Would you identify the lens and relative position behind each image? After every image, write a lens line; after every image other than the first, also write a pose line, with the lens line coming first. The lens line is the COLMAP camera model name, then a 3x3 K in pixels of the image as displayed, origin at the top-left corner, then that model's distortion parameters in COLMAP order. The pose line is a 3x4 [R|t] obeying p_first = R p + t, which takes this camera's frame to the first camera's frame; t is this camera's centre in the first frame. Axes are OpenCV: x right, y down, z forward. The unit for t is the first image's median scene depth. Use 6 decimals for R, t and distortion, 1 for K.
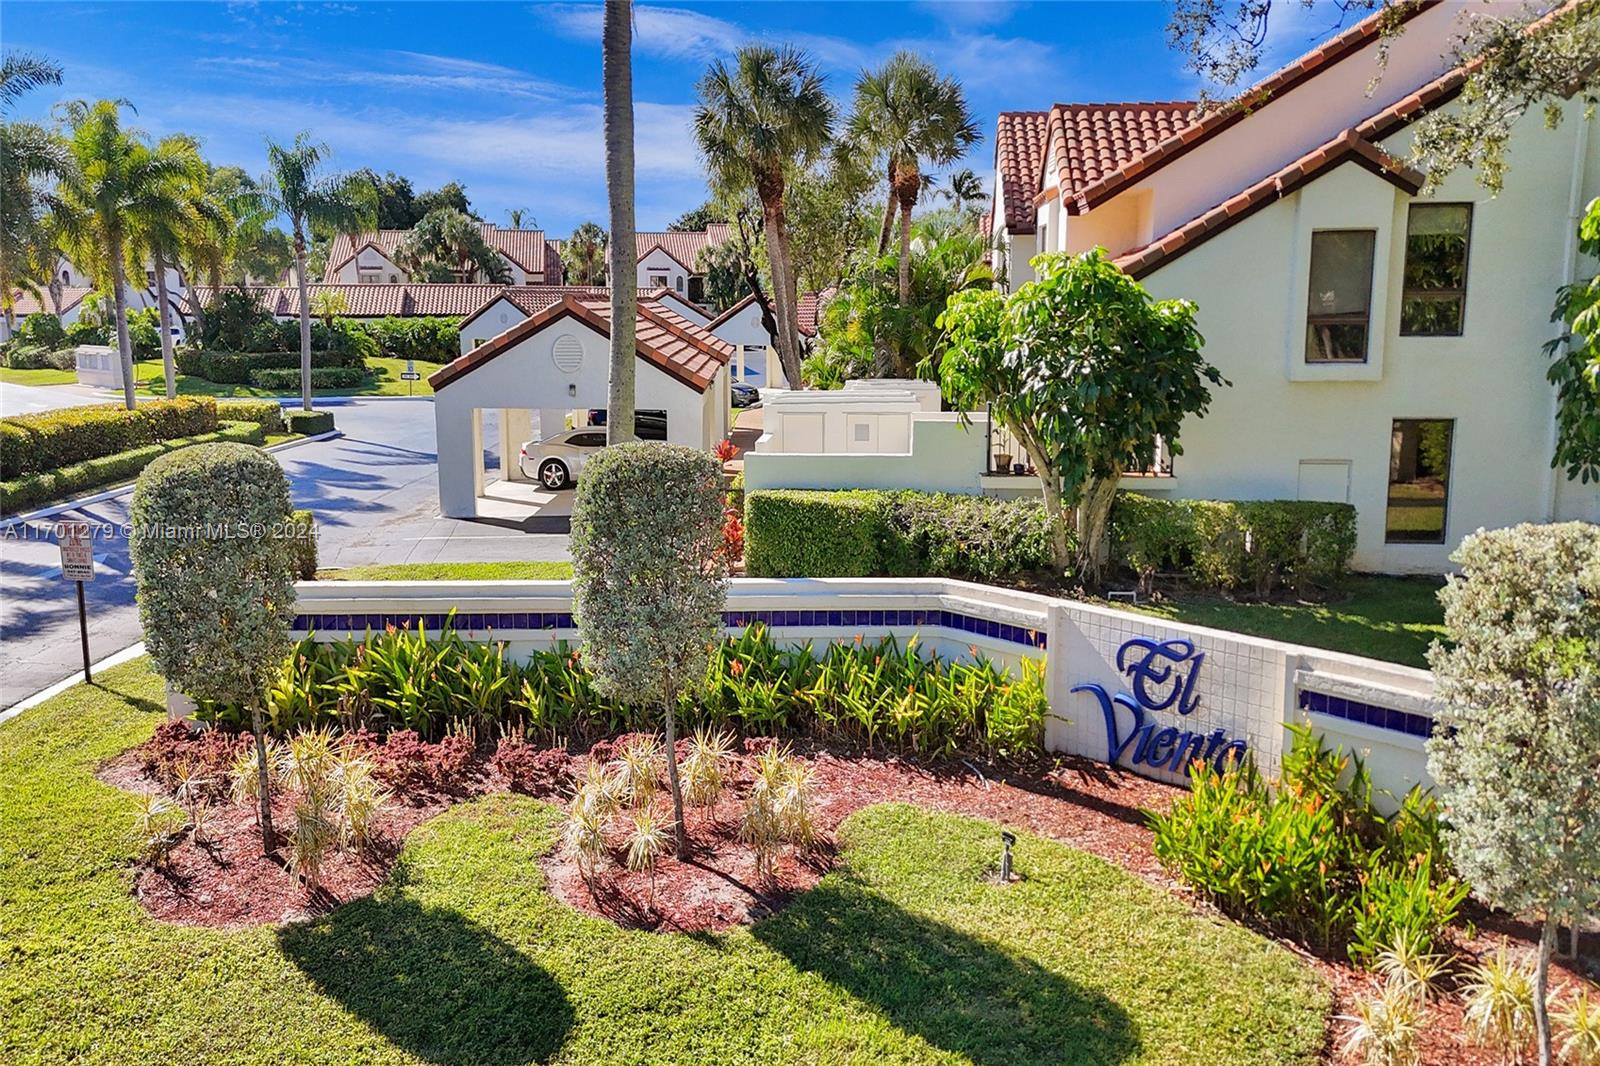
lens RADIAL K [[1195.9, 0, 798.7], [0, 1195.9, 469.0], [0, 0, 1]] dist [0.093336, -0.138133]
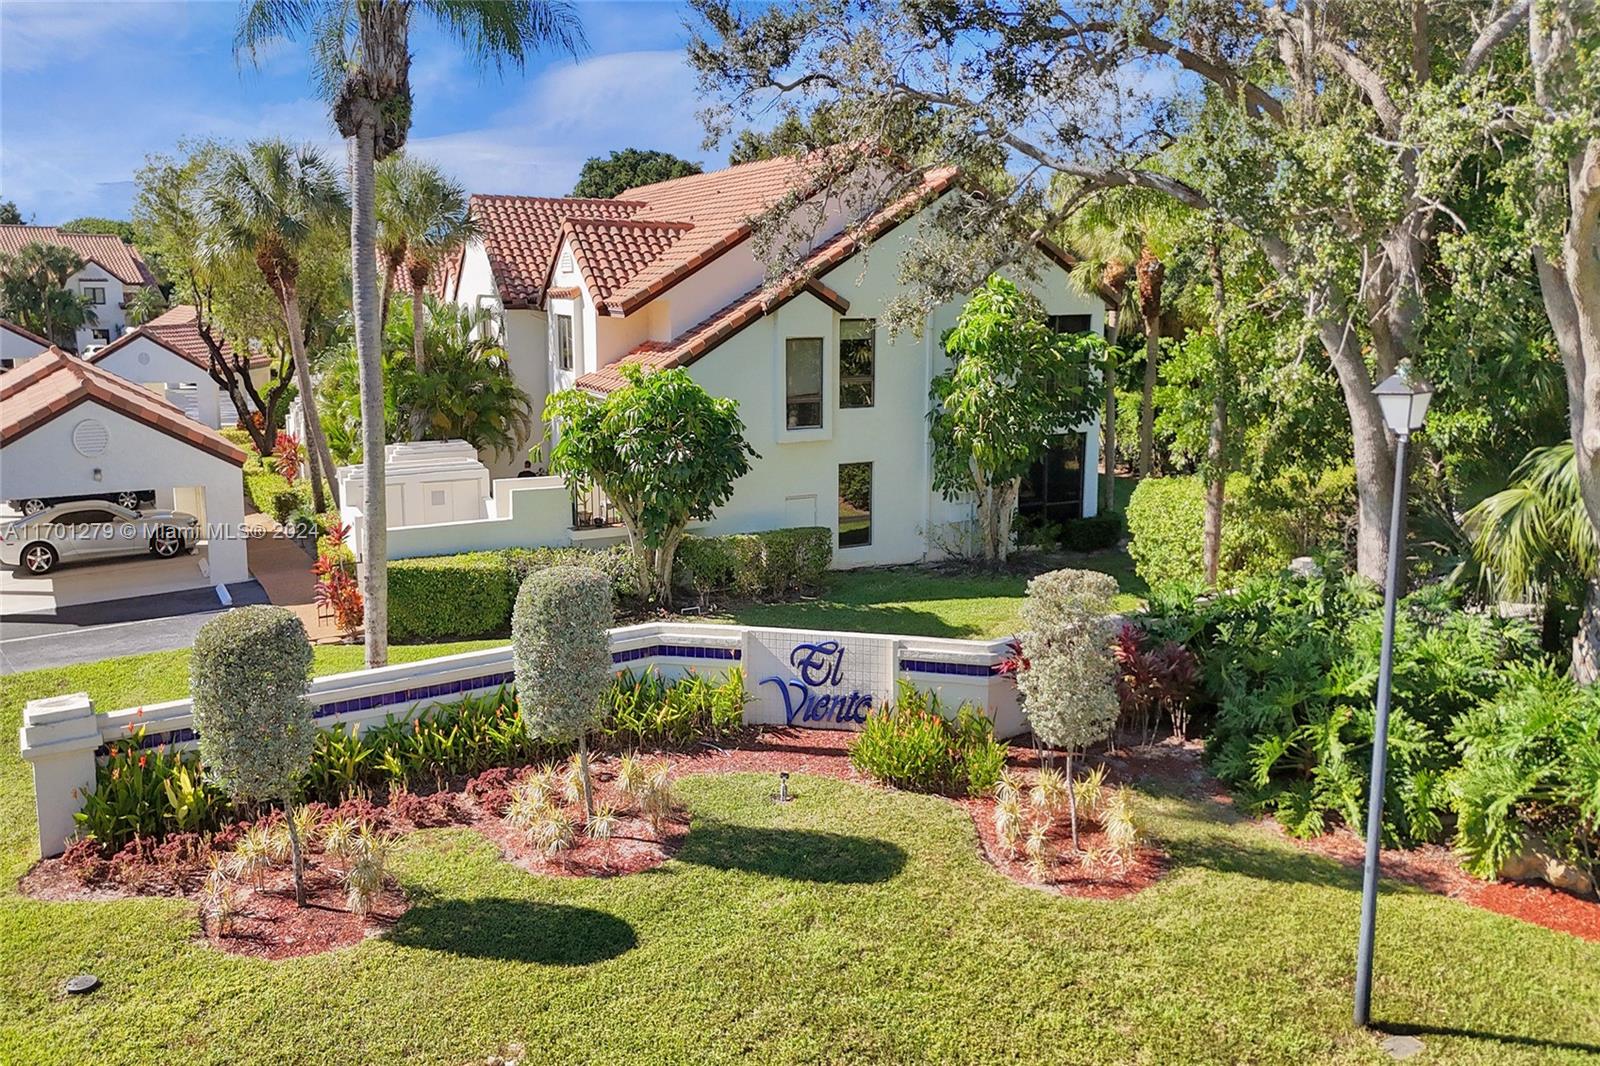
lens RADIAL K [[1195.9, 0, 798.7], [0, 1195.9, 469.0], [0, 0, 1]] dist [0.093336, -0.138133]
pose [[0.852297, -0.074961, 0.517658, -0.516699], [0.072411, 0.997057, 0.025162, -0.129730], [-0.518021, 0.016039, 0.855217, -0.363008]]
